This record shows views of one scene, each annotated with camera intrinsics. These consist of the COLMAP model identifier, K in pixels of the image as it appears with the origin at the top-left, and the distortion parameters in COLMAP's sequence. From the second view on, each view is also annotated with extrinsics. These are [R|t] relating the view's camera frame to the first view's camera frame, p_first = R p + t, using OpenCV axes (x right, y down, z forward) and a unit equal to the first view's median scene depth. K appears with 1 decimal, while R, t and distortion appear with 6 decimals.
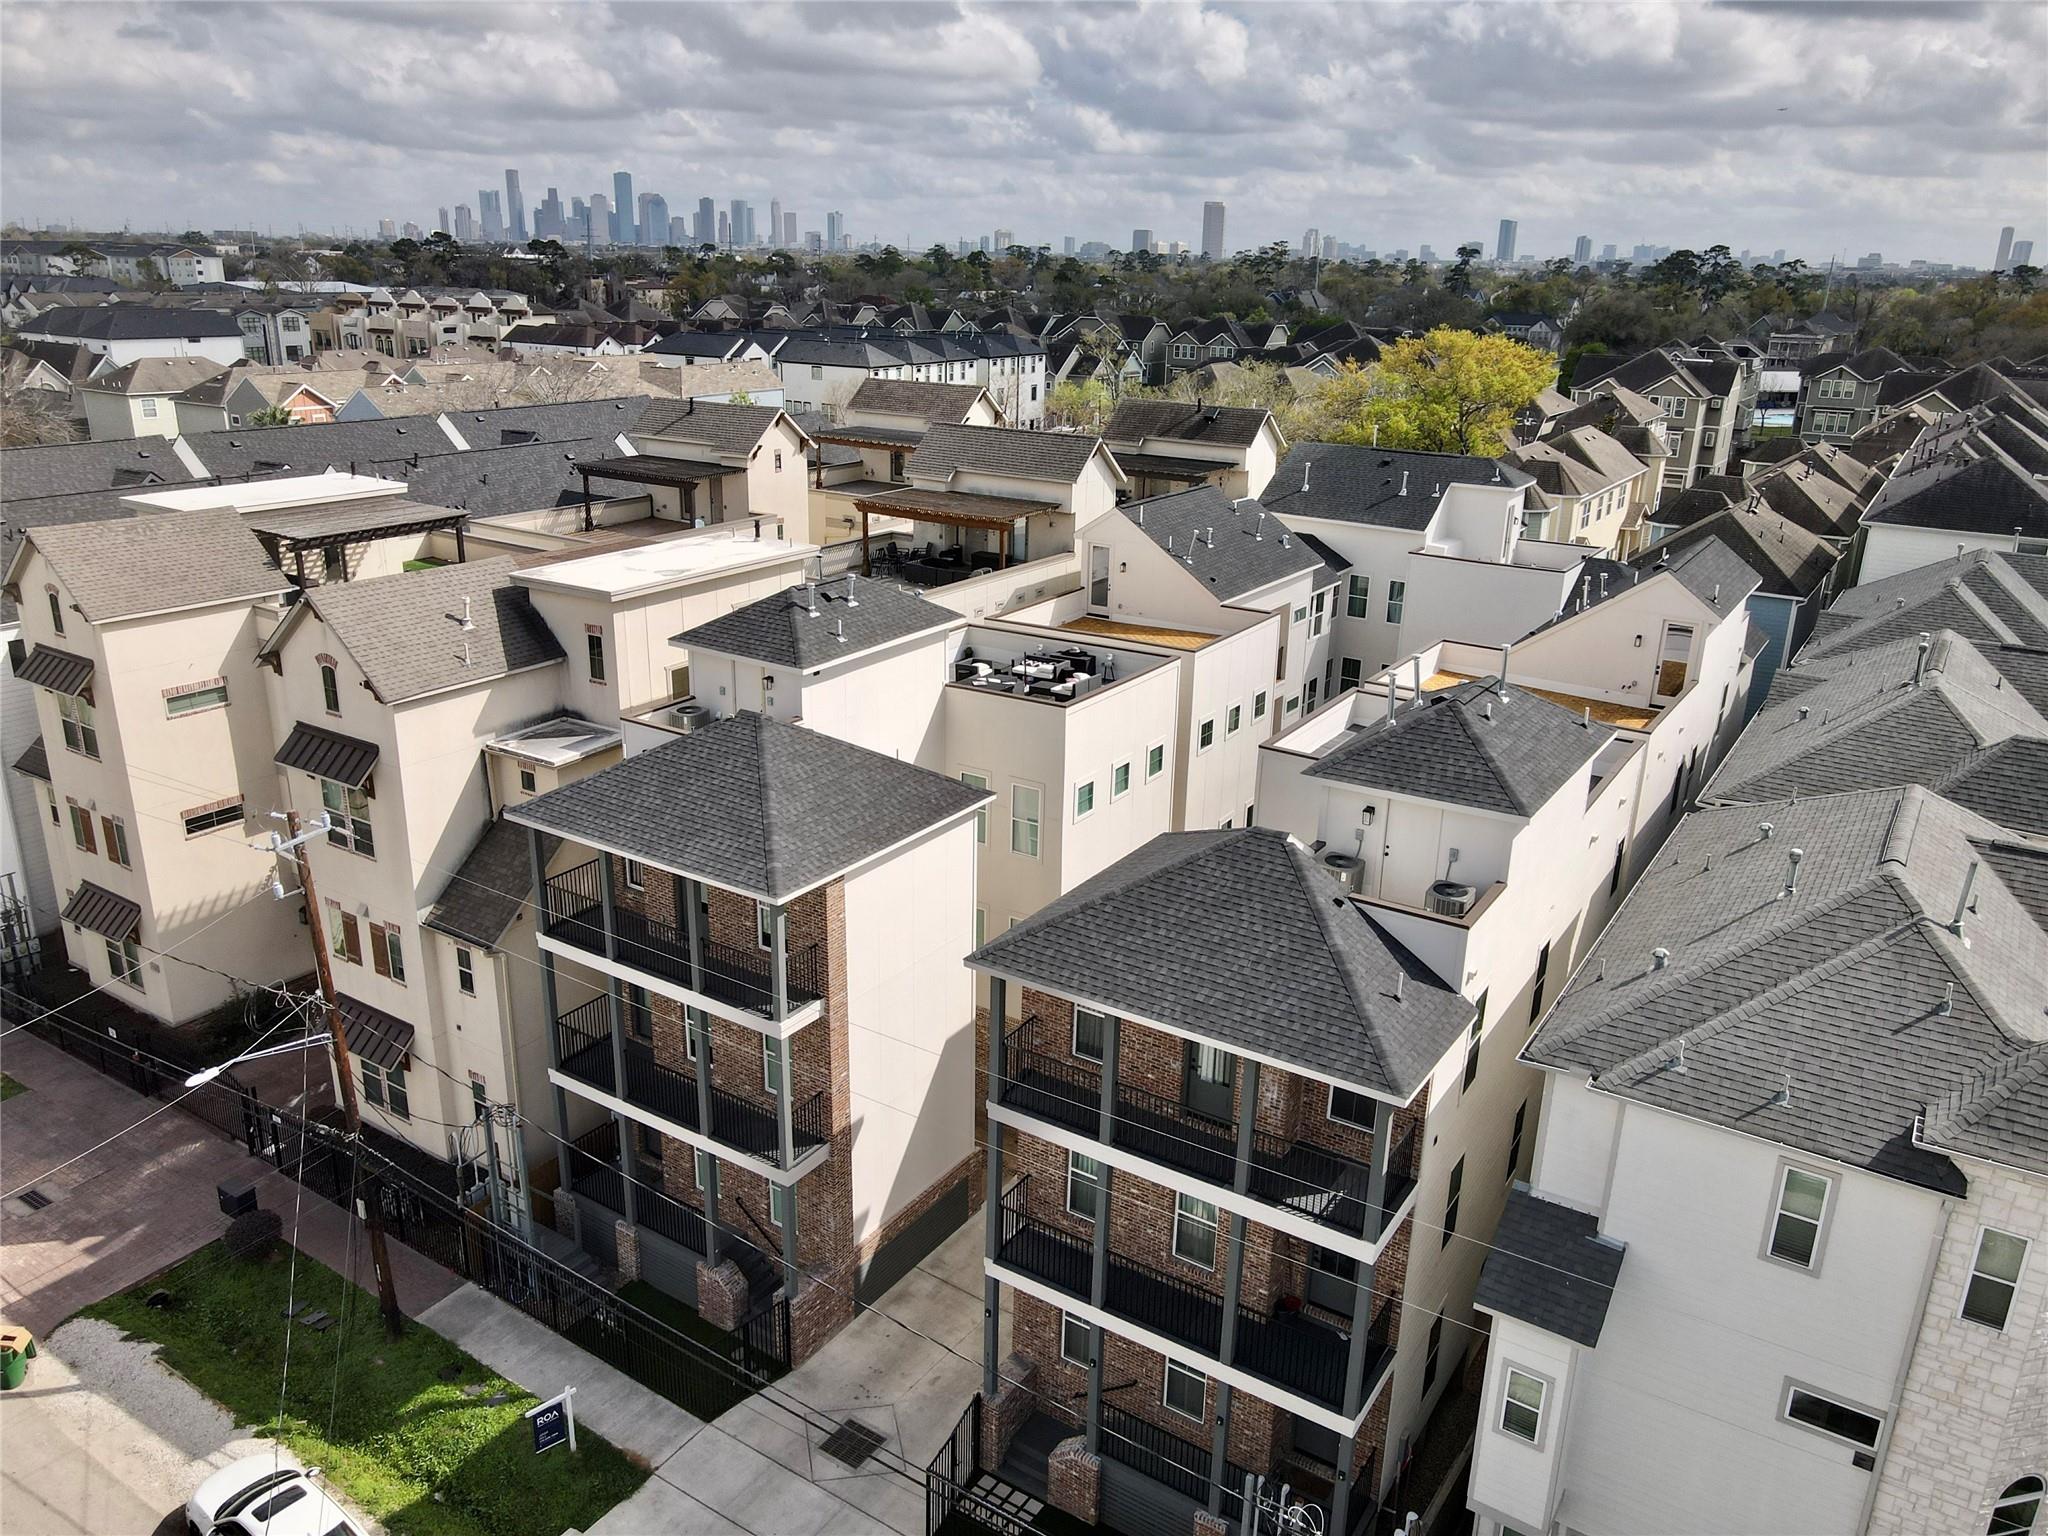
lens RADIAL K [[1465.9, 0, 1024.0], [0, 1465.9, 768.0], [0, 0, 1]] dist [-0.036931, 0.063614]
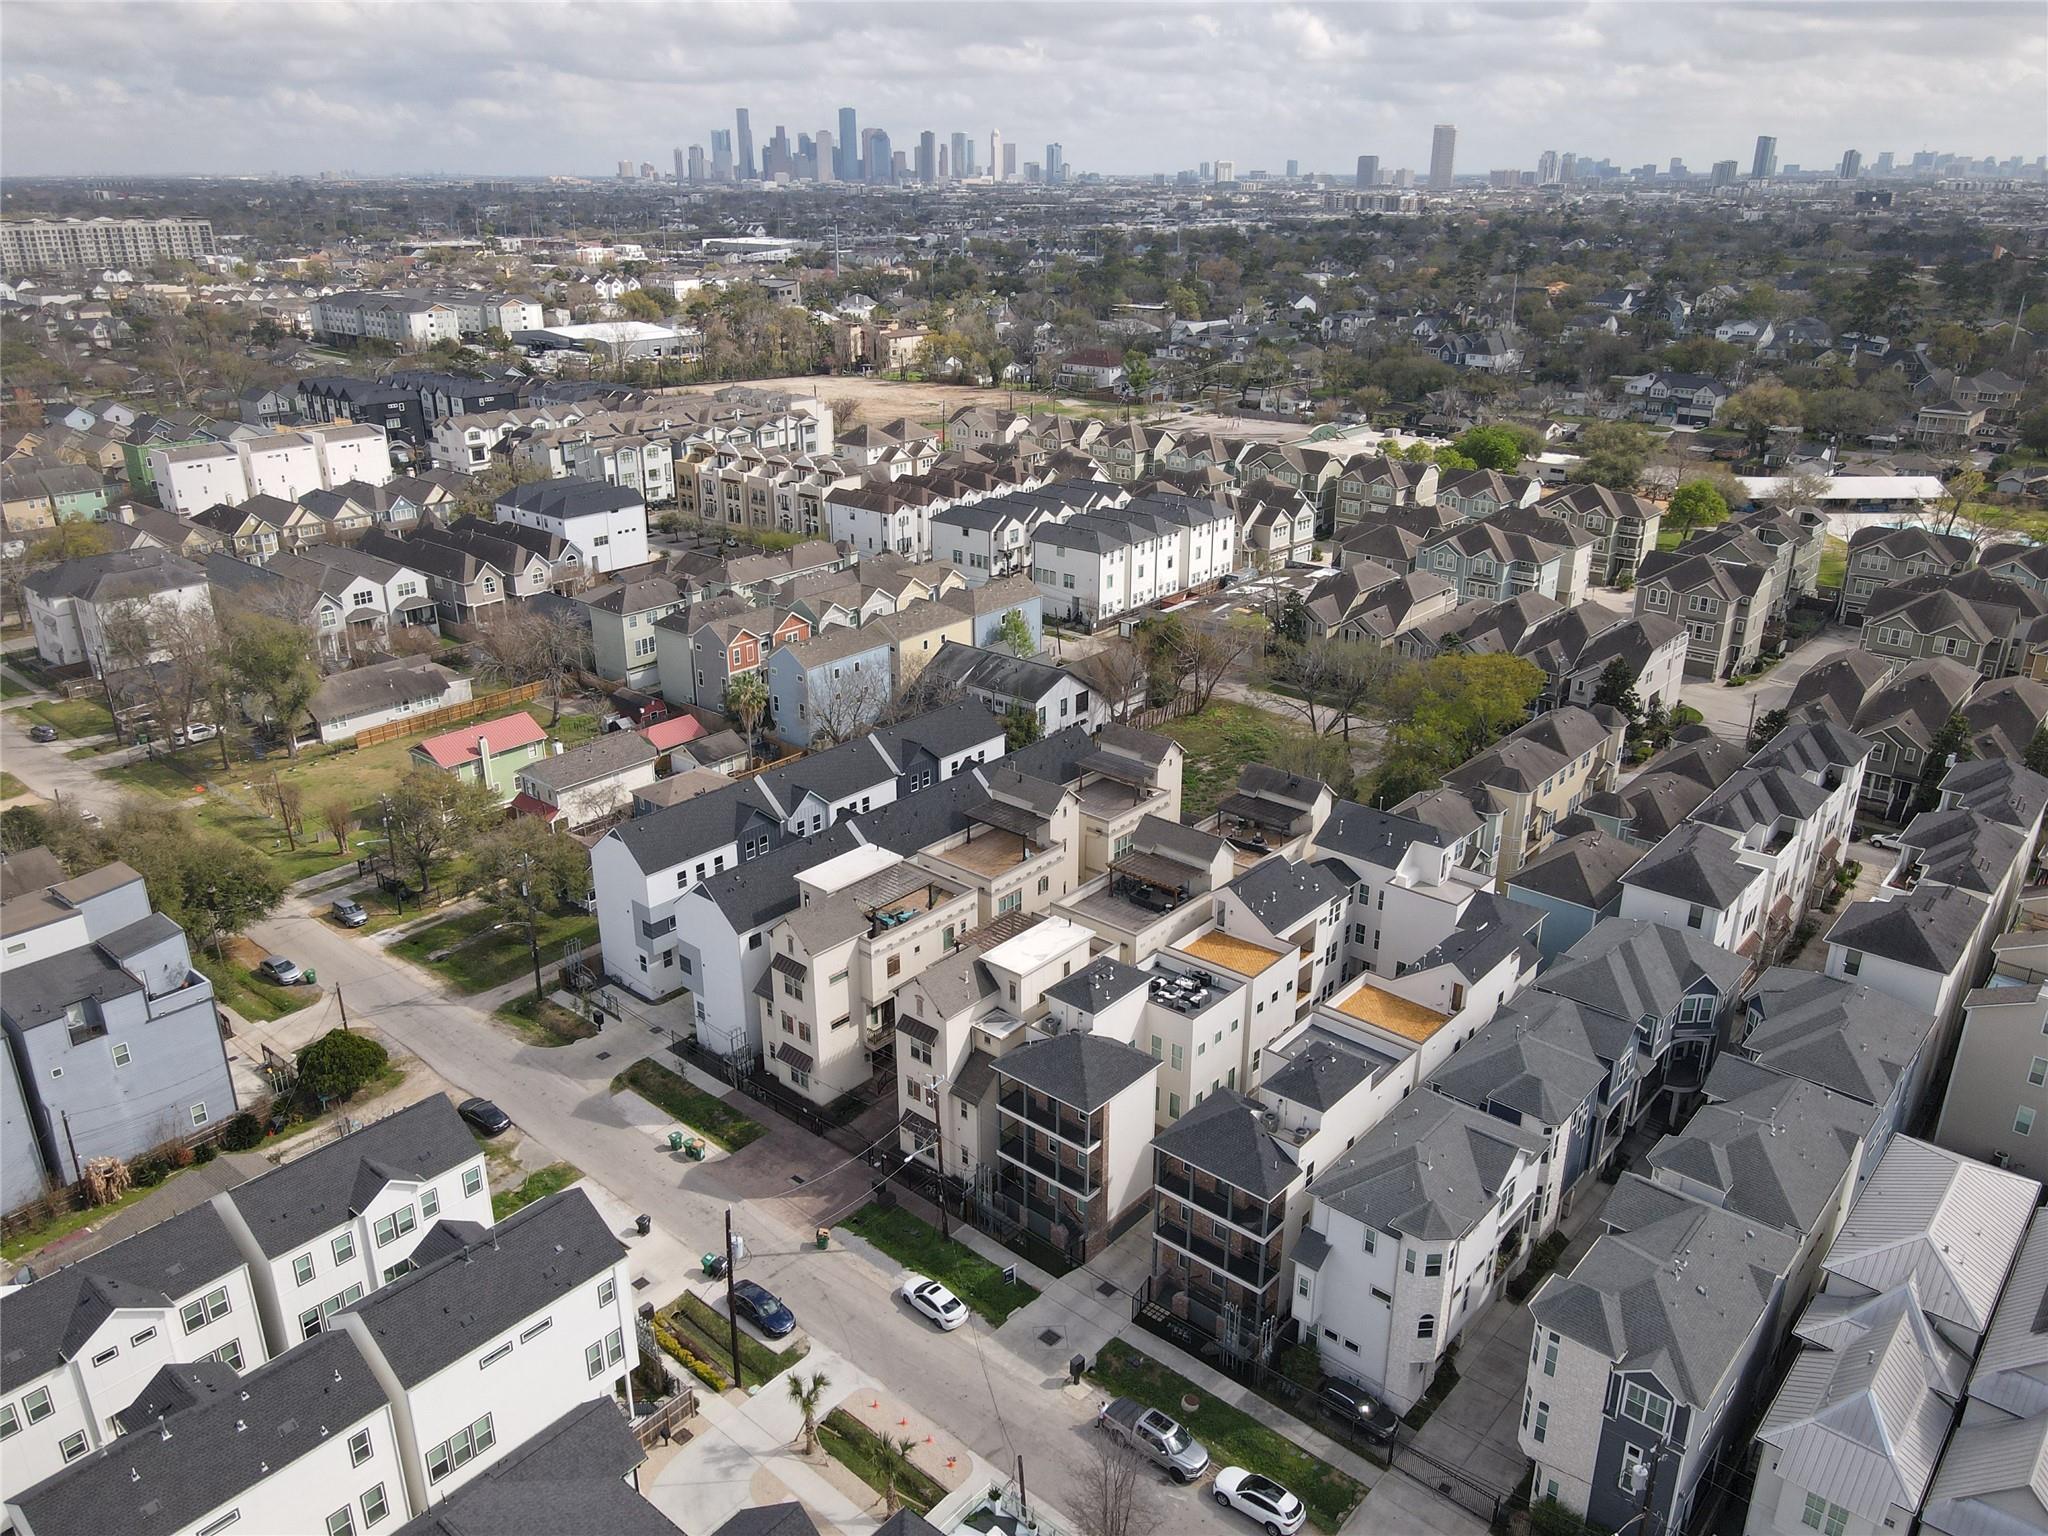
lens RADIAL K [[1465.9, 0, 1024.0], [0, 1465.9, 768.0], [0, 0, 1]] dist [-0.036931, 0.063614]
pose [[0.989991, 0.029601, -0.137994, 0.078886], [-0.022789, 0.998455, 0.050684, -0.626474], [0.139281, -0.047032, 0.989135, -1.614494]]
